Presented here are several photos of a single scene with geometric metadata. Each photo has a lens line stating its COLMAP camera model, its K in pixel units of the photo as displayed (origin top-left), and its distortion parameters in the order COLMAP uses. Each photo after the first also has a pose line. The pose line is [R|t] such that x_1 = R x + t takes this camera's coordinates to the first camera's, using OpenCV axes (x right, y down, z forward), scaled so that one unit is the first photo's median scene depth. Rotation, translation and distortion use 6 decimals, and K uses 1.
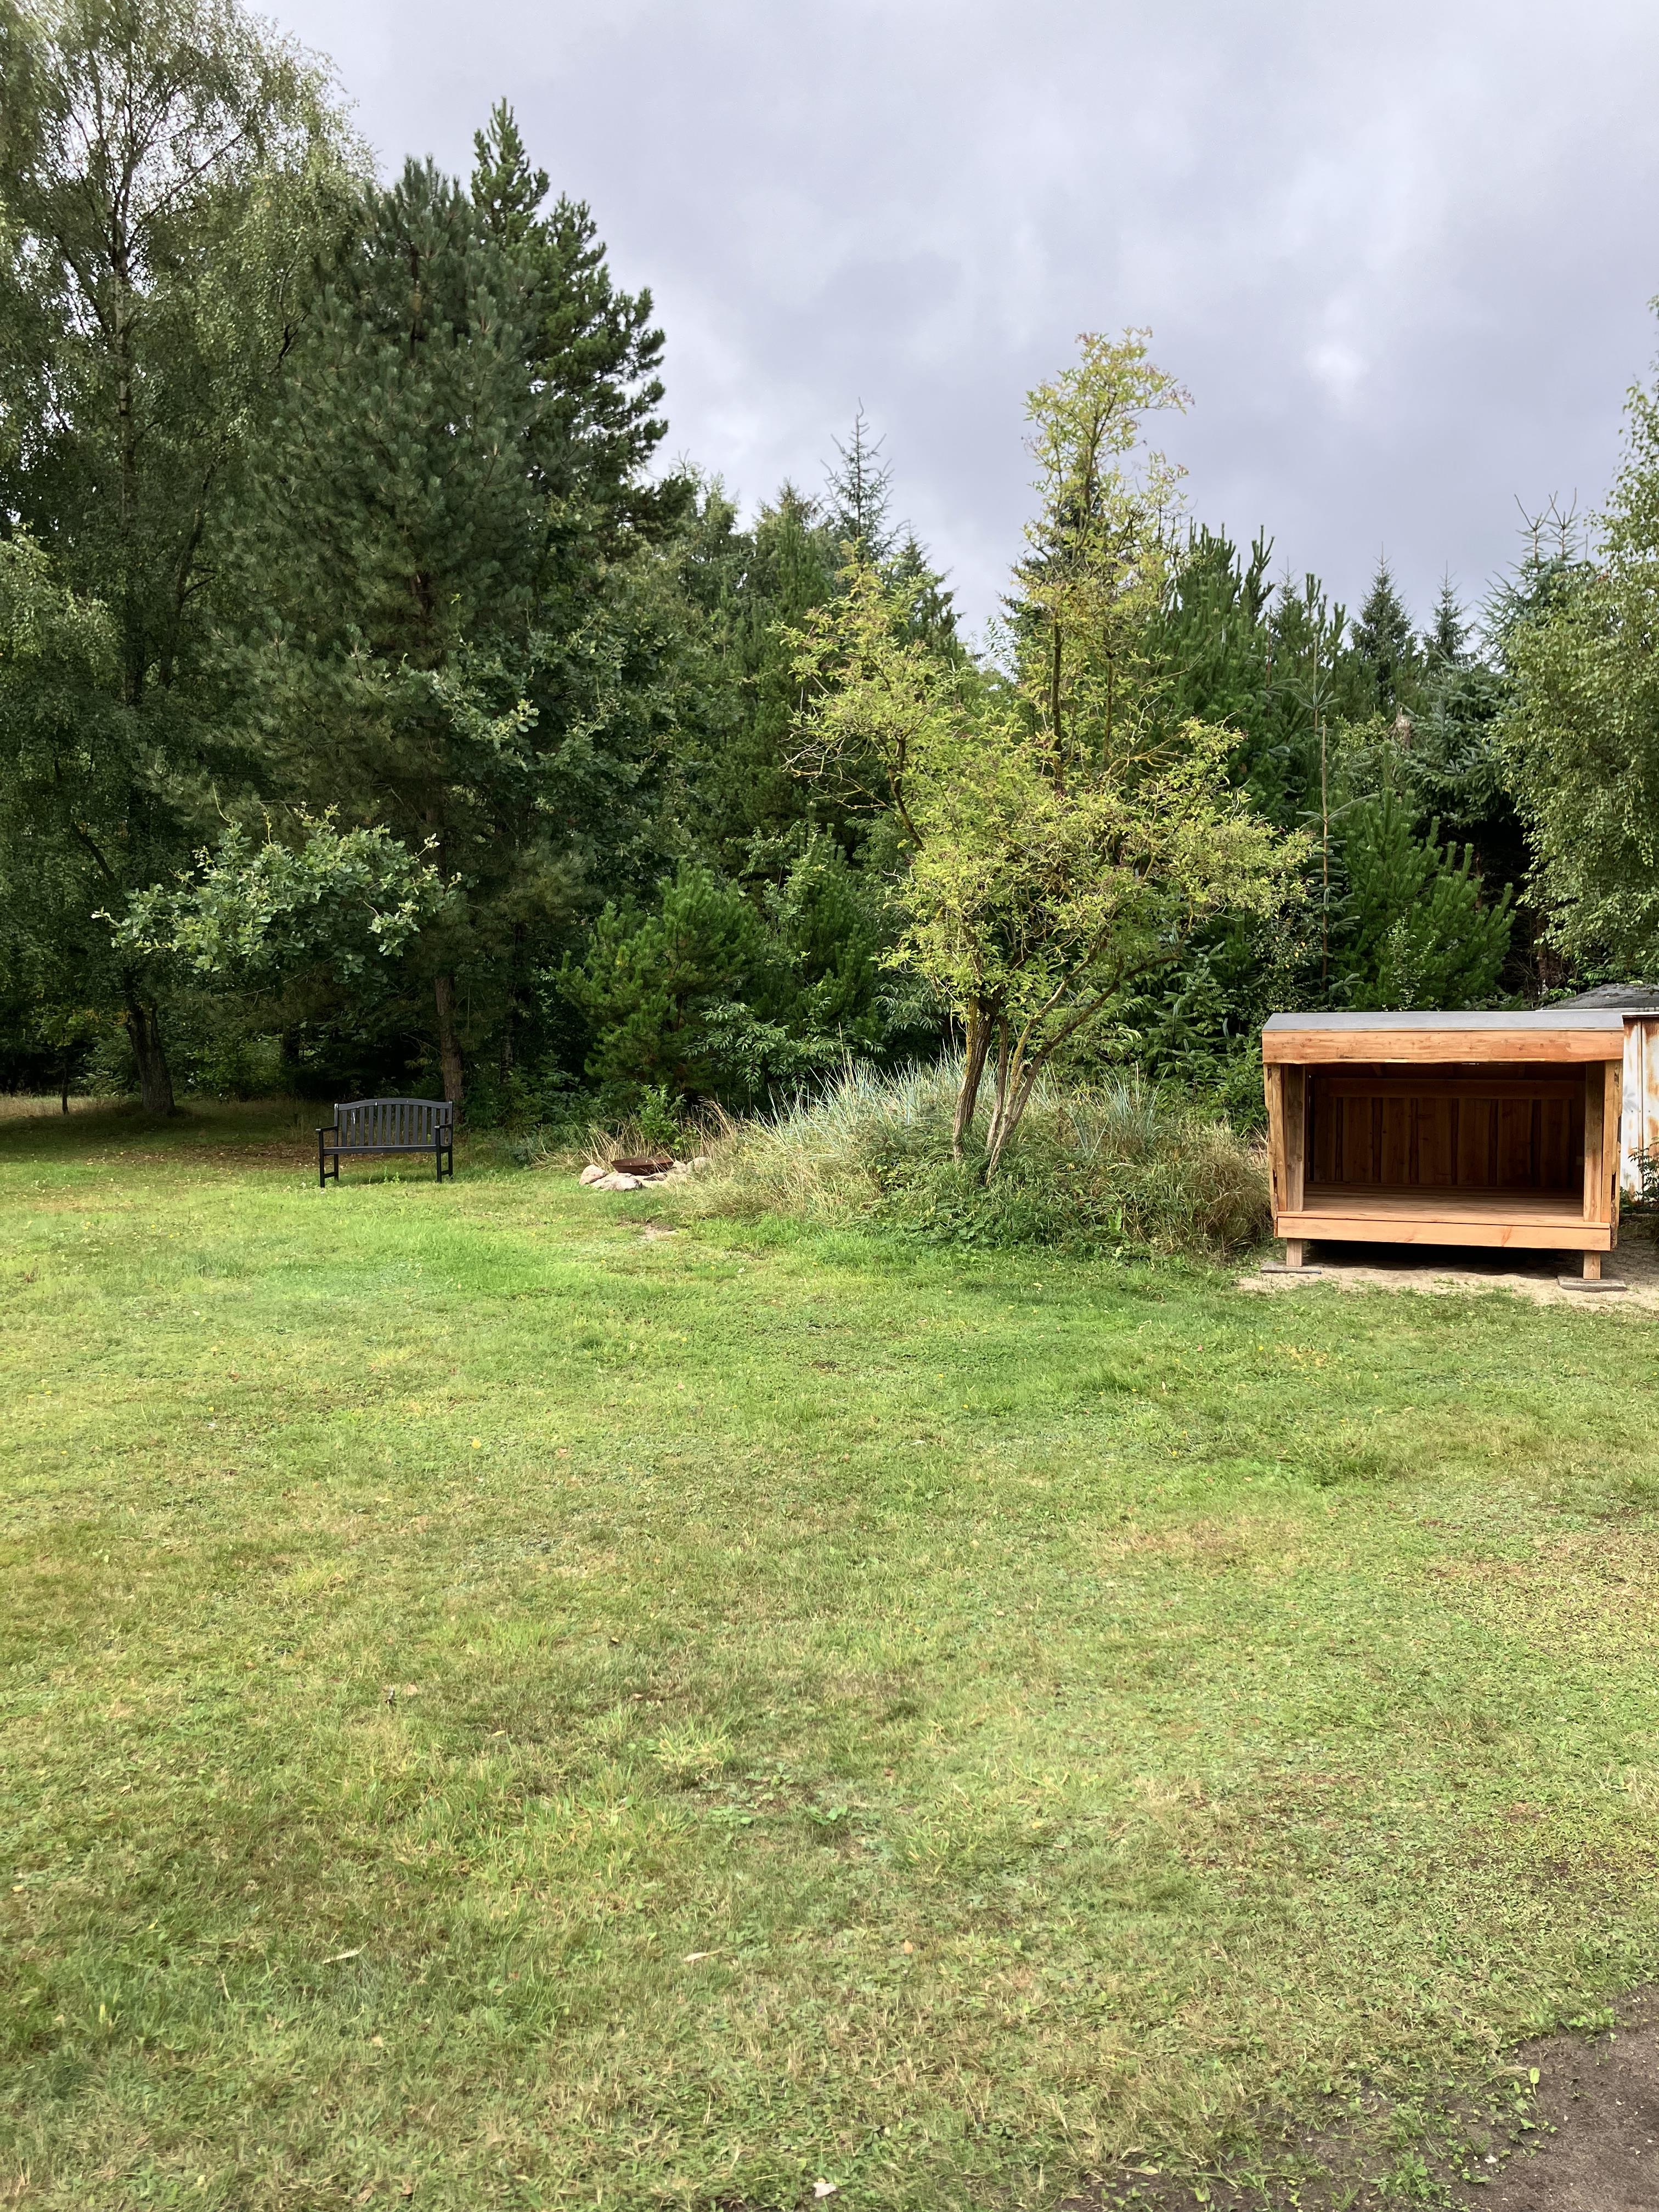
lens RADIAL K [[1765.5, 0, 829.5], [0, 1765.5, 1106.0], [0, 0, 1]] dist [0.149281, -0.472941]
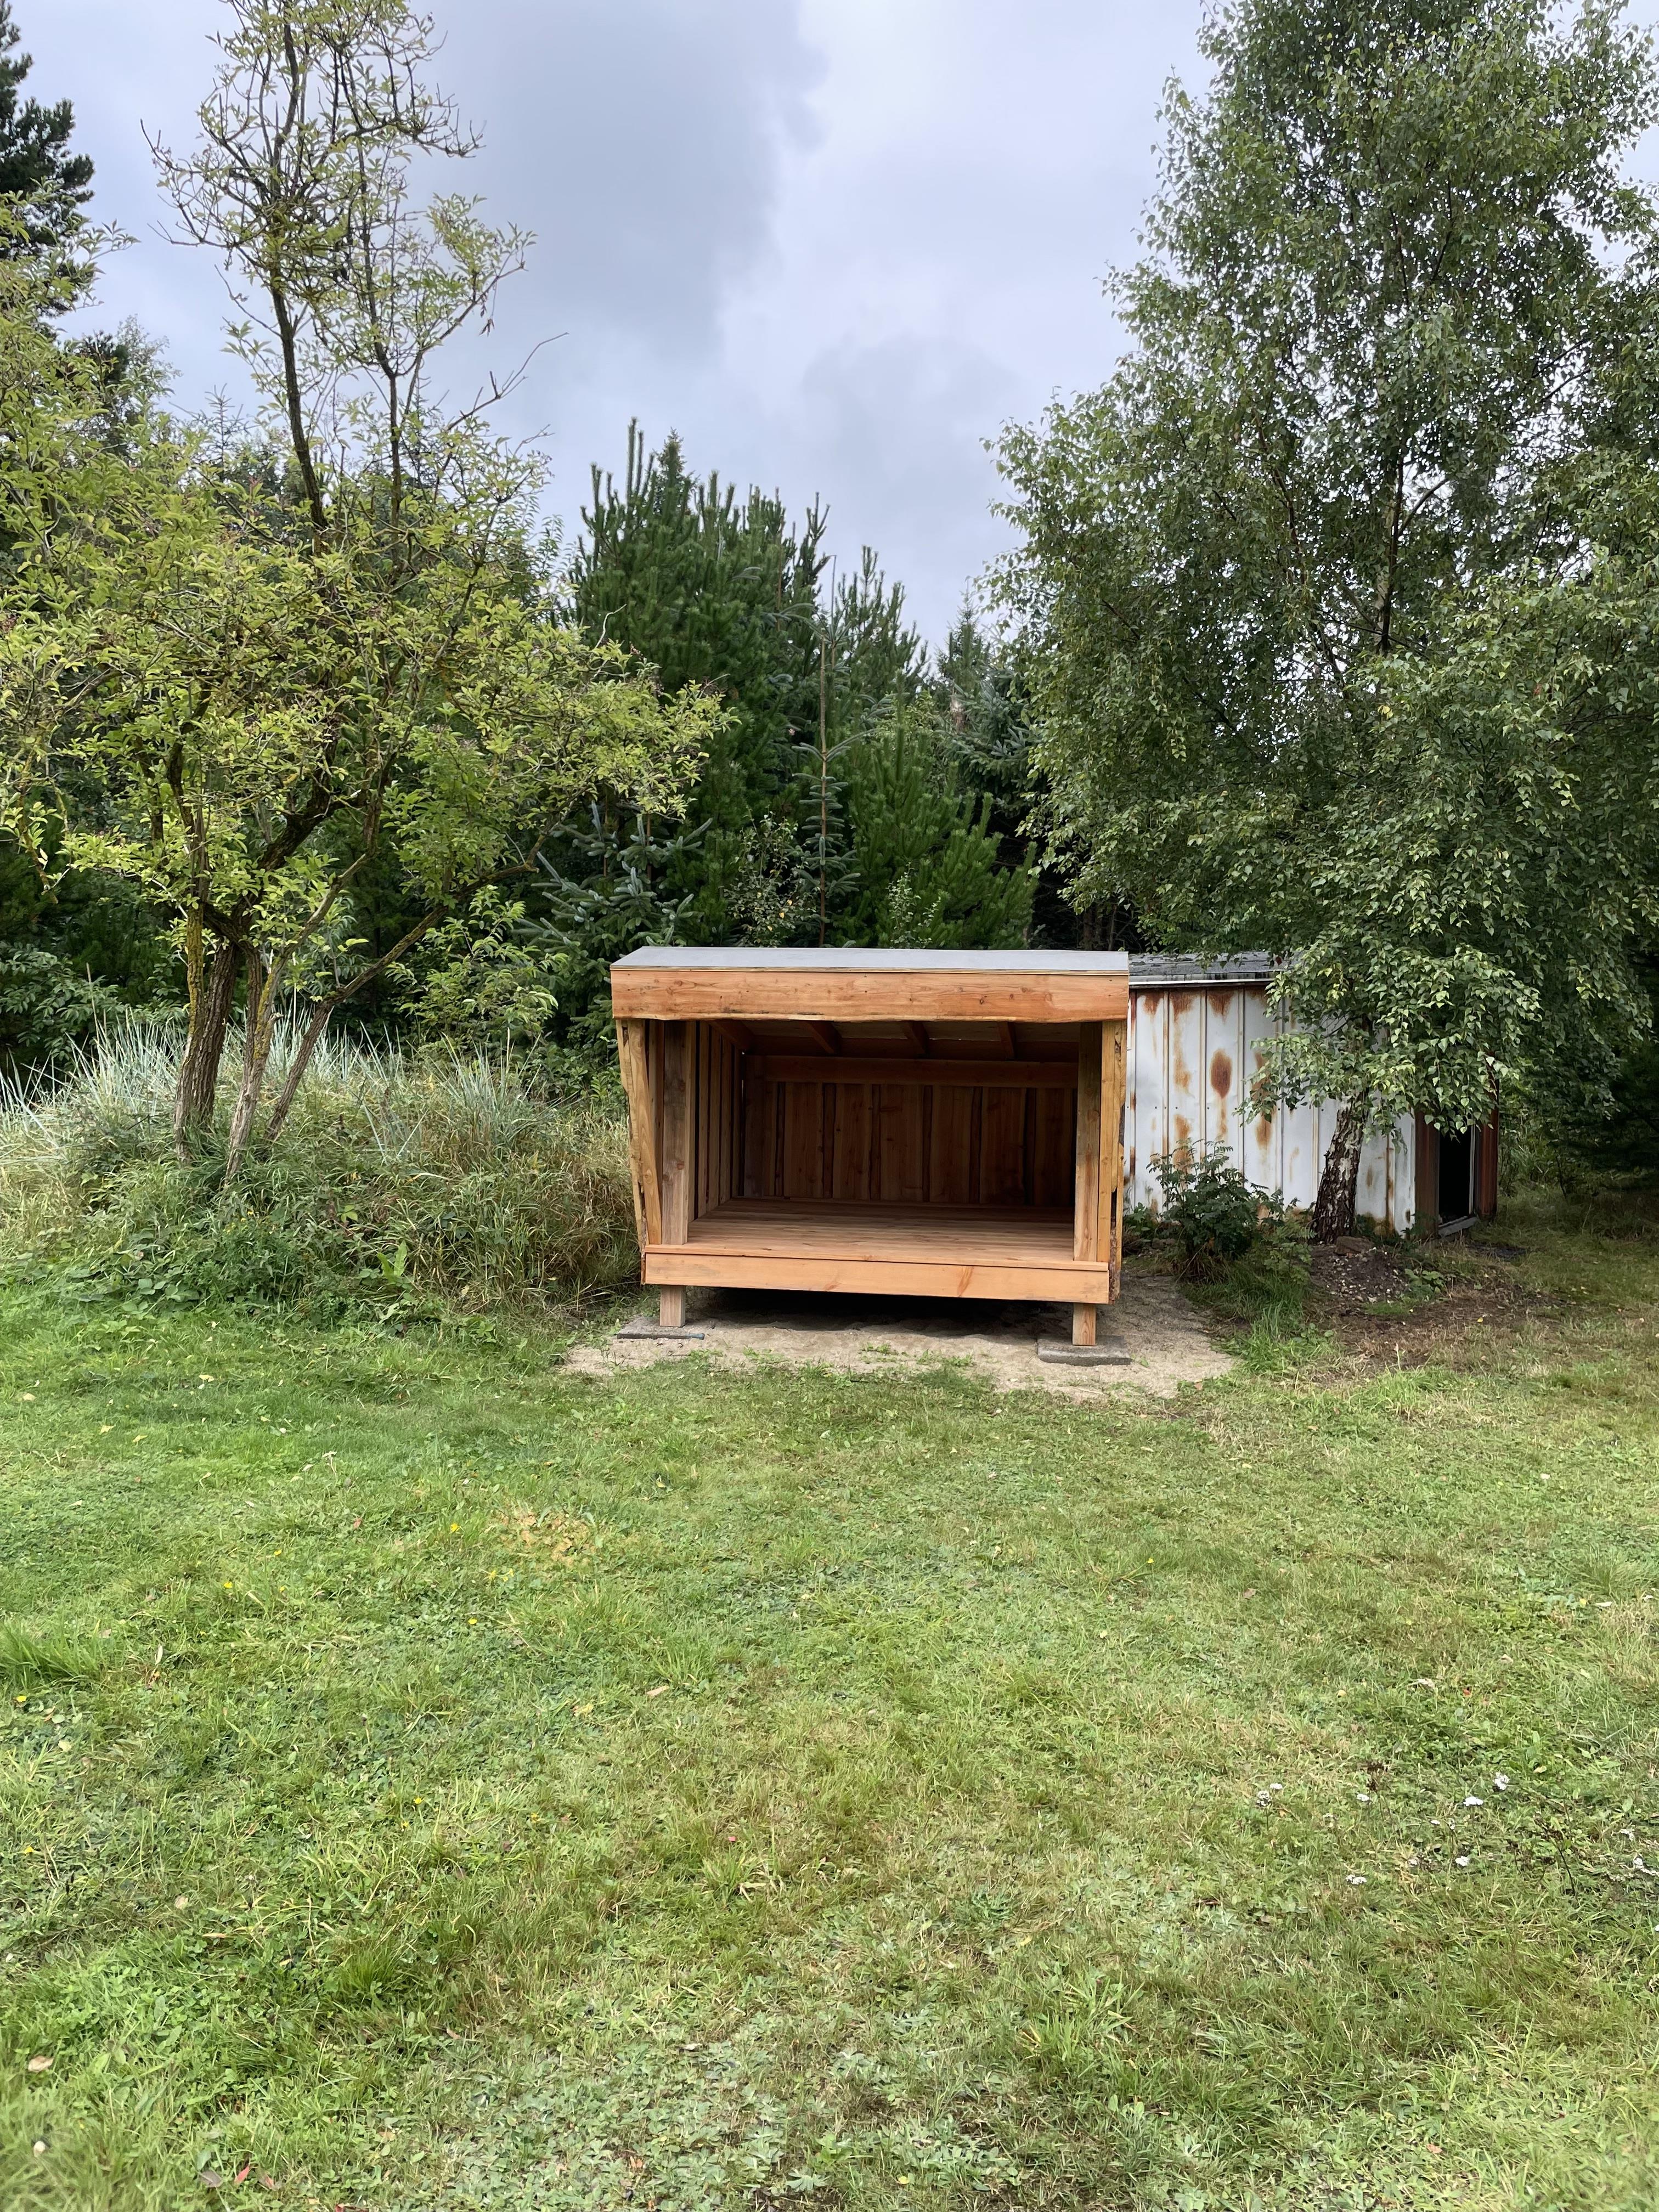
lens RADIAL K [[1664.1, 0, 829.5], [0, 1664.1, 1106.0], [0, 0, 1]] dist [0.121992, -0.178966]
pose [[0.977701, 0.012754, 0.209615, 0.183837], [-0.011595, 0.999910, -0.006760, 0.010681], [-0.209683, 0.004179, 0.977761, 0.369875]]
